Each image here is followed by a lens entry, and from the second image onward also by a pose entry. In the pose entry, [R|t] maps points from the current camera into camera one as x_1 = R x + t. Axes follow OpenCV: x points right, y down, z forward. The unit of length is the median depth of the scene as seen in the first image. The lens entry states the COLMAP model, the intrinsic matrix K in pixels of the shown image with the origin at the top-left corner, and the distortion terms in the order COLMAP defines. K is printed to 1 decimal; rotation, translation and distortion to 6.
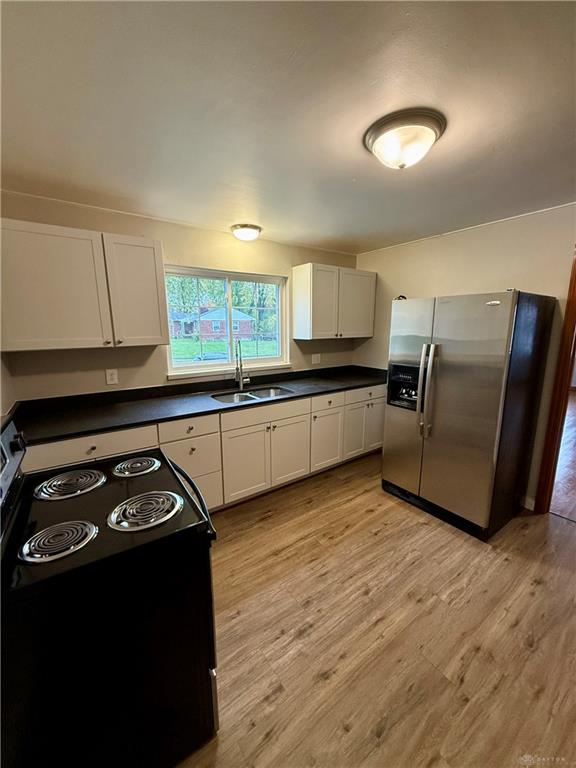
lens RADIAL K [[305.3, 0, 288.0], [0, 305.3, 384.0], [0, 0, 1]] dist [-0.001180, -0.000178]
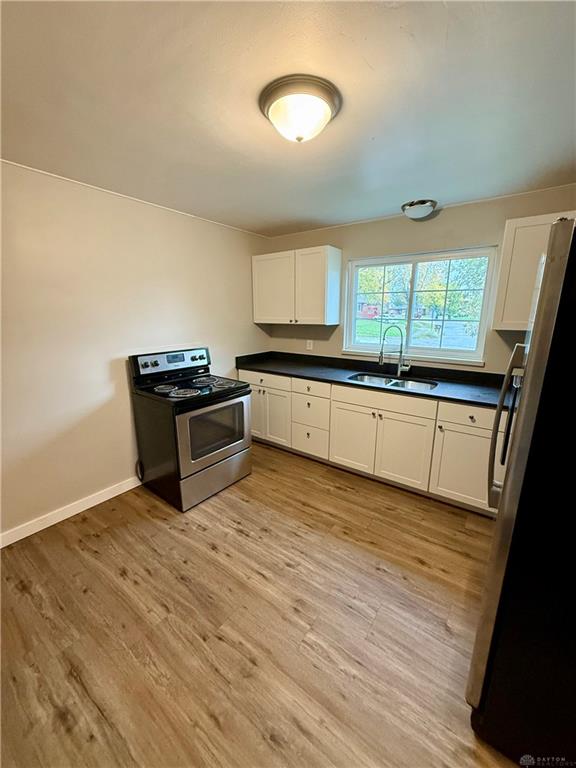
lens RADIAL K [[305.3, 0, 288.0], [0, 305.3, 384.0], [0, 0, 1]] dist [-0.001180, -0.000178]
pose [[0.309240, 0.221848, -0.924745, 0.827229], [-0.183428, 0.968064, 0.170901, -0.076308], [0.933126, 0.116775, 0.340058, 0.428869]]
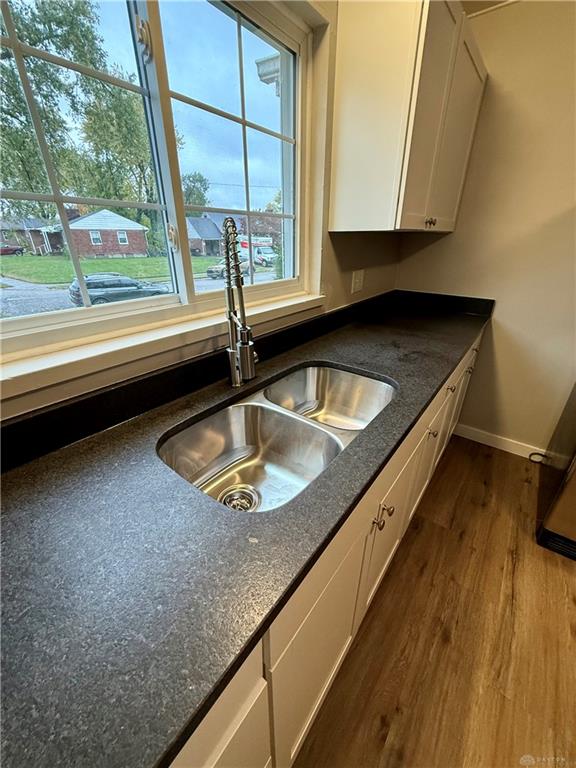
lens RADIAL K [[305.3, 0, 288.0], [0, 305.3, 384.0], [0, 0, 1]] dist [-0.001180, -0.000178]
pose [[0.957361, -0.122342, 0.261712, -0.239609], [0.052592, 0.964573, 0.258521, -0.087783], [-0.284068, -0.233734, 0.929878, 0.854339]]
